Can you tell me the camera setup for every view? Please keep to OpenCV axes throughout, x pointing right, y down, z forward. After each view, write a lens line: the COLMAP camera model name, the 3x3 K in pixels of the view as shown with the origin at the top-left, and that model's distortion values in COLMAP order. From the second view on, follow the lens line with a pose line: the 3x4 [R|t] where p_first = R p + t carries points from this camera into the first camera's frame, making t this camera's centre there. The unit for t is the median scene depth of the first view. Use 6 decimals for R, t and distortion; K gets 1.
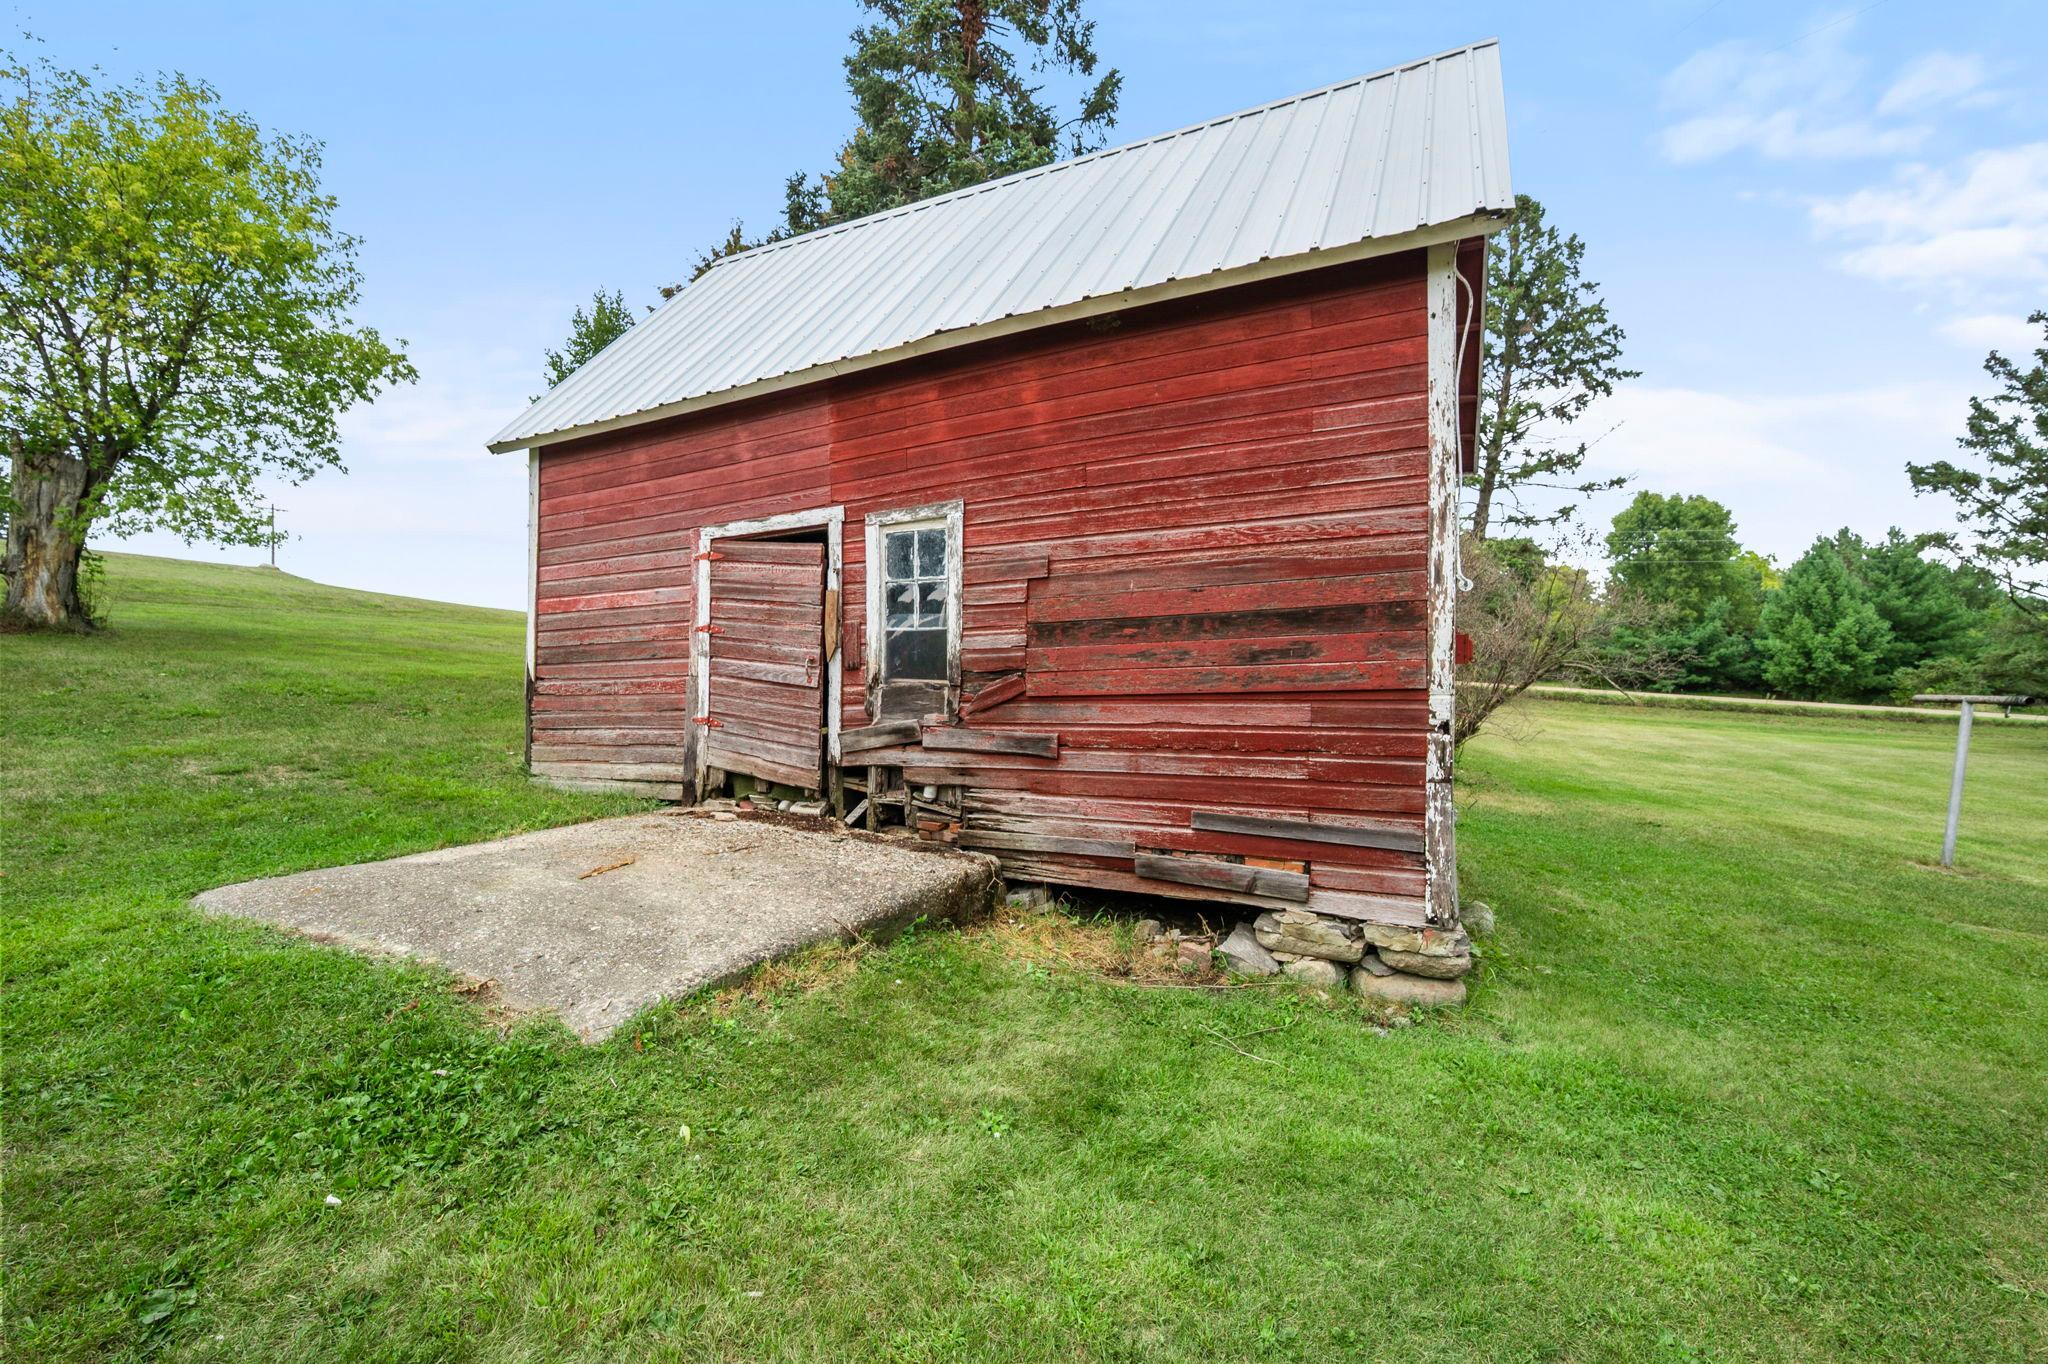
lens RADIAL K [[850.4, 0, 1024.0], [0, 850.4, 682.0], [0, 0, 1]] dist [0.001129, 0.001019]
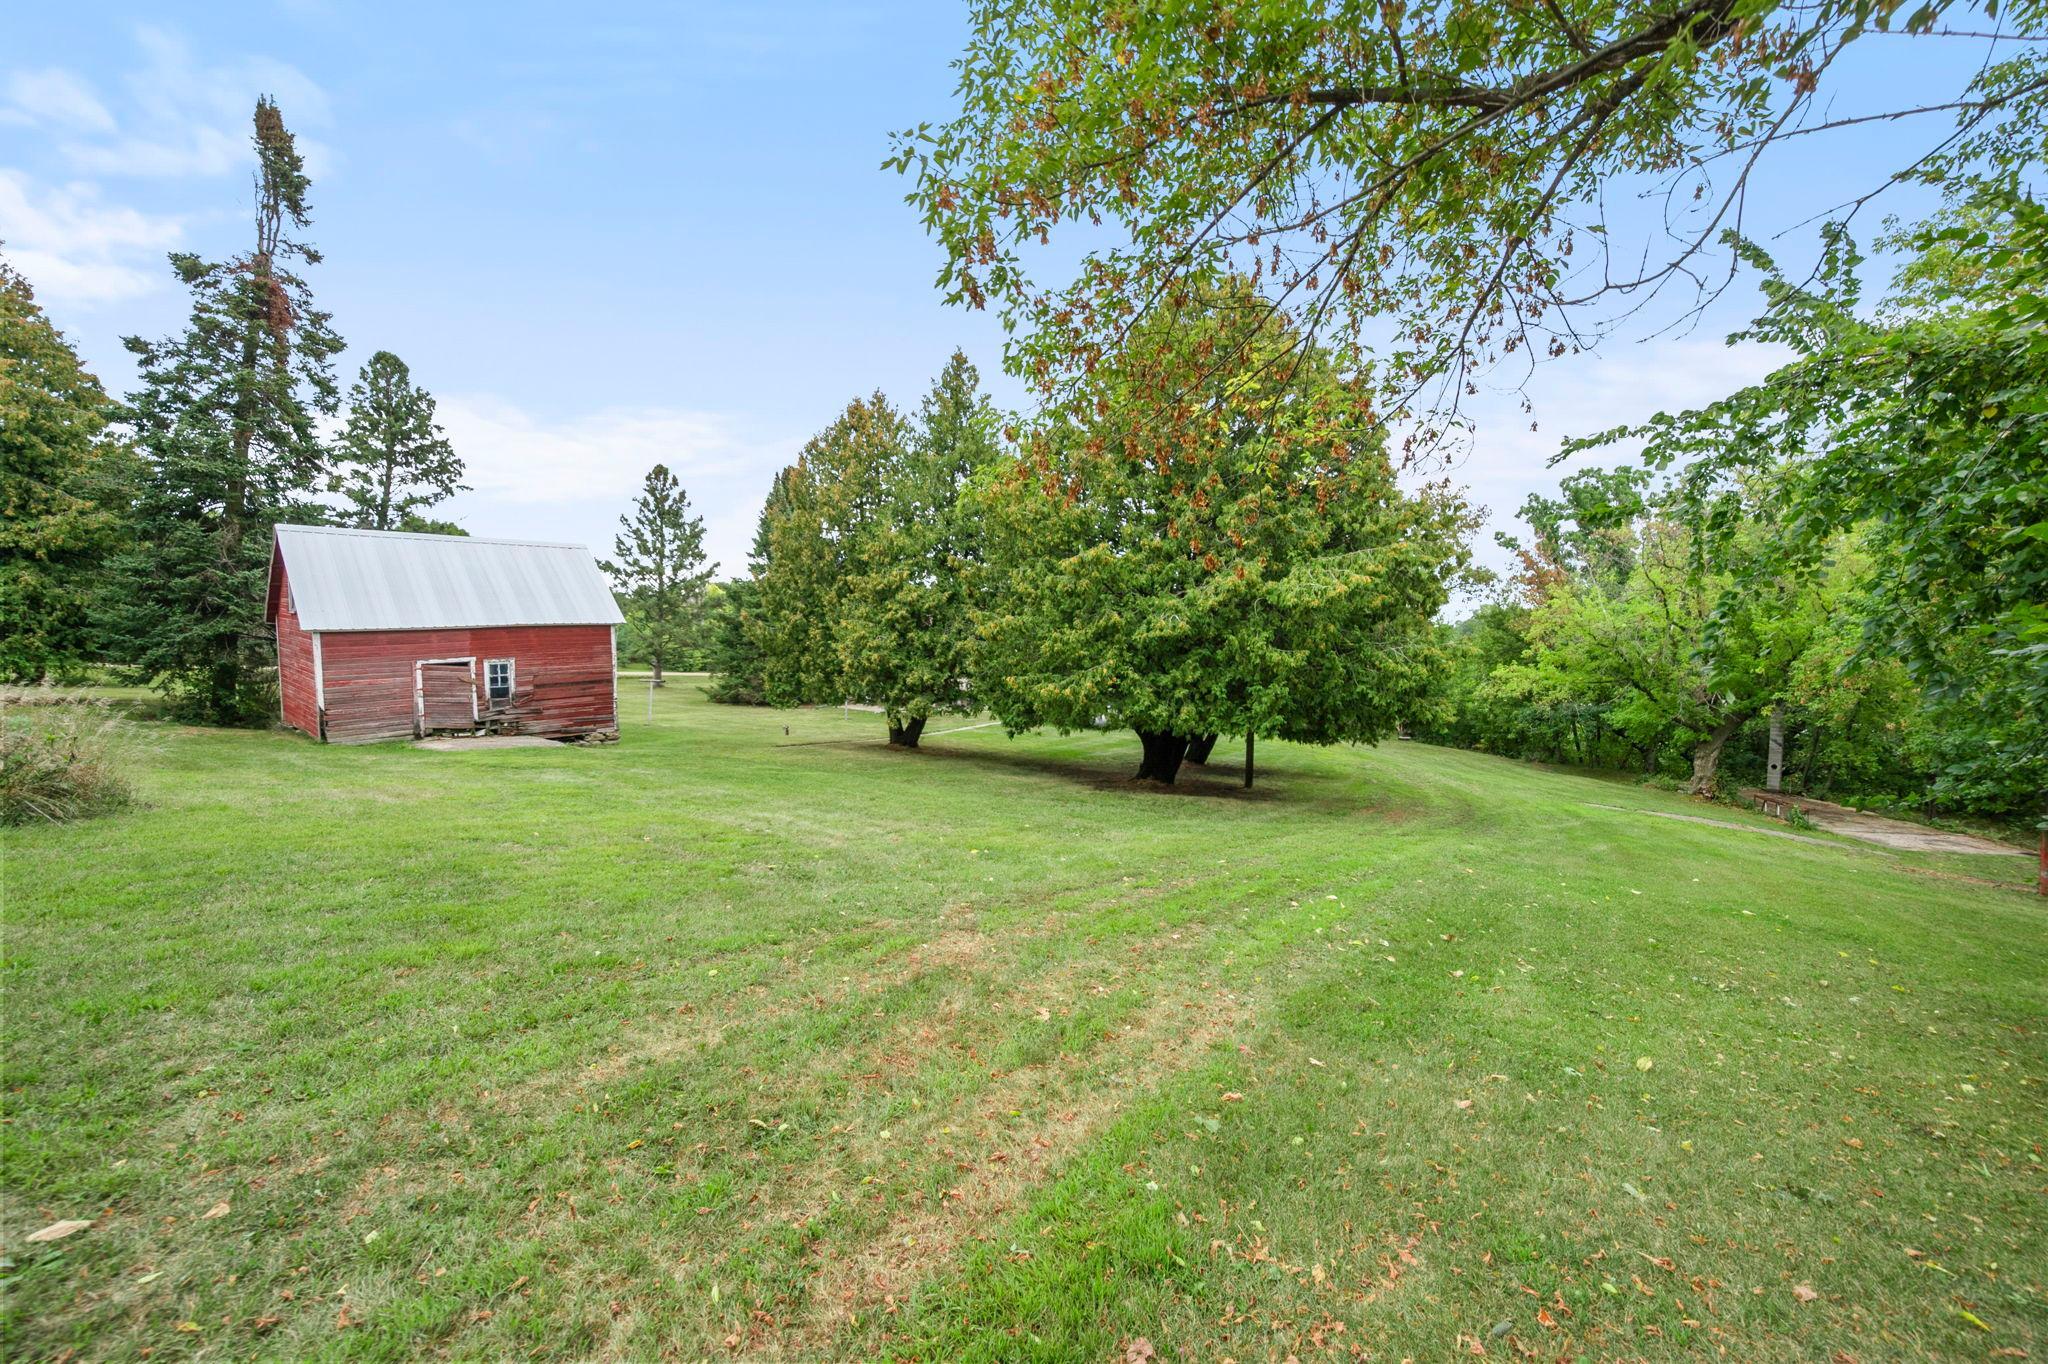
lens RADIAL K [[850.4, 0, 1024.0], [0, 850.4, 682.0], [0, 0, 1]] dist [0.001129, 0.001019]
pose [[0.249175, -0.063283, 0.966389, -3.415877], [0.024438, 0.997956, 0.059049, -0.260948], [-0.968150, 0.008903, 0.250212, -2.477474]]
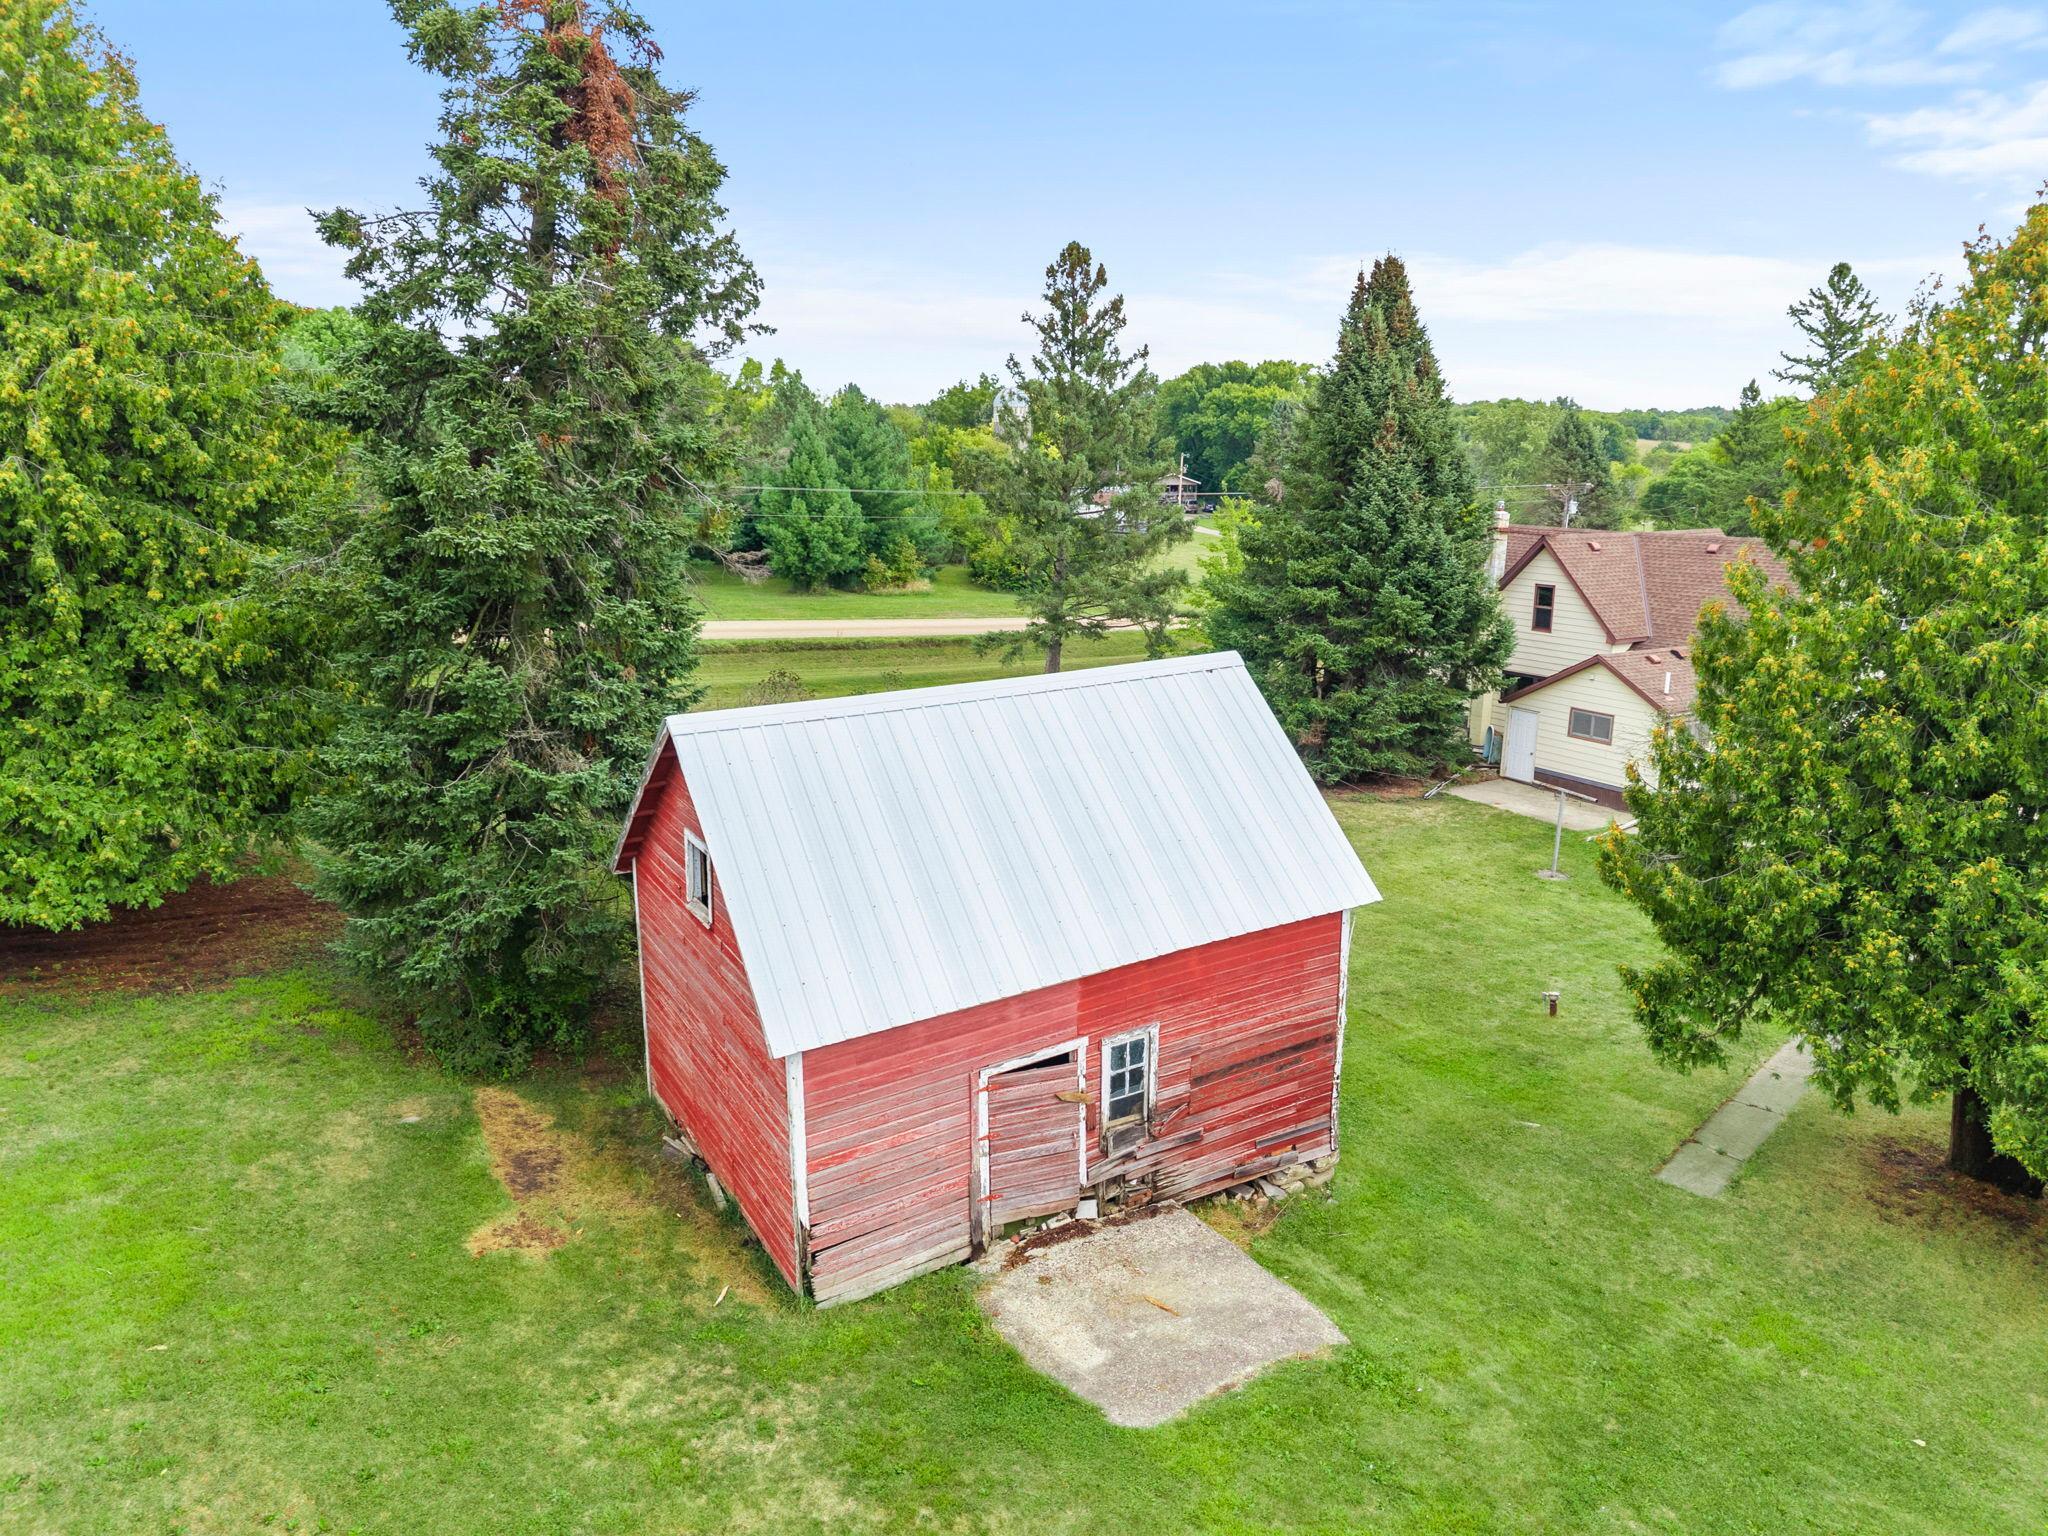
lens RADIAL K [[1386.6, 0, 969.1], [0, 1386.6, 754.4], [0, 0, 1]] dist [0.072171, -0.035747]
pose [[0.558495, -0.202954, 0.804297, -2.285322], [0.025158, 0.973305, 0.228131, -1.301003], [-0.829126, -0.107176, 0.548692, -0.176292]]
